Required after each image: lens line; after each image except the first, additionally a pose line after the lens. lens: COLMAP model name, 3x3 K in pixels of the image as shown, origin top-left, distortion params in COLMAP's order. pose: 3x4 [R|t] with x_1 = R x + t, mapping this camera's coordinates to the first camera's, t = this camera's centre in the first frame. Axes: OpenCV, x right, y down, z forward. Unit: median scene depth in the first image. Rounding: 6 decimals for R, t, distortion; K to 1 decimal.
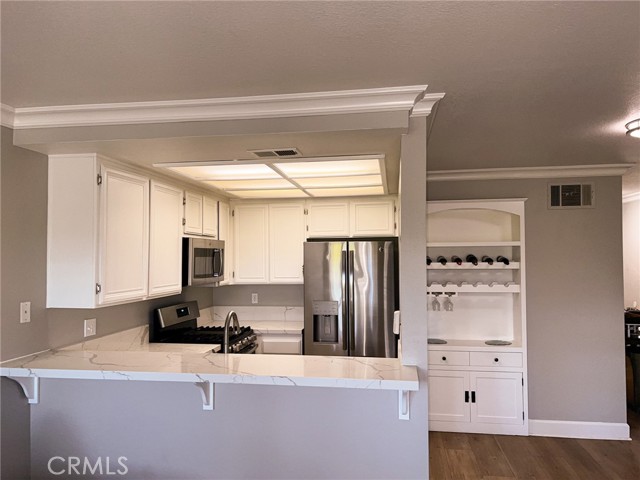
lens RADIAL K [[484.9, 0, 321.9], [0, 484.9, 241.6], [0, 0, 1]] dist [0.002559, -0.001884]
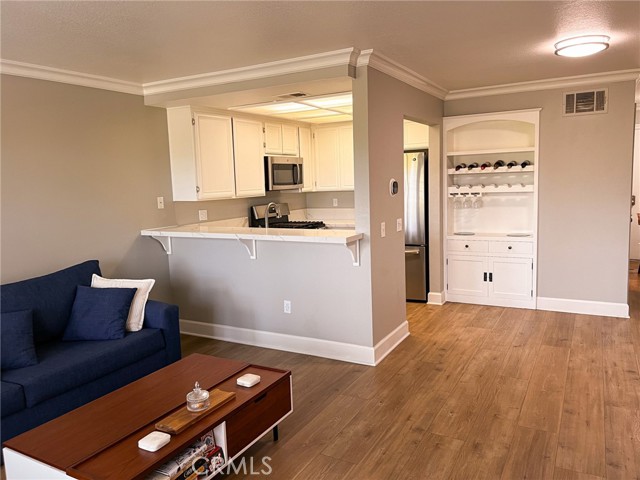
lens RADIAL K [[484.9, 0, 321.9], [0, 484.9, 241.6], [0, 0, 1]] dist [0.002559, -0.001884]
pose [[0.939258, 0.016455, -0.342816, 0.336395], [0.040340, 0.986633, 0.157883, 0.019098], [0.340832, -0.162123, 0.926040, -0.278692]]
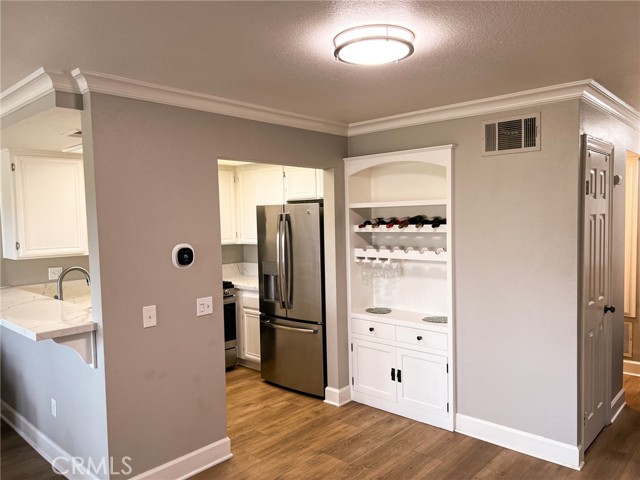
lens RADIAL K [[481.5, 0, 322.3], [0, 481.5, 245.0], [0, 0, 1]] dist [0.005857, -0.002859]
pose [[0.836839, 0.022371, -0.546992, 0.684241], [0.029848, 0.995814, 0.086392, 0.000340], [0.546635, -0.088622, 0.832668, 0.211283]]
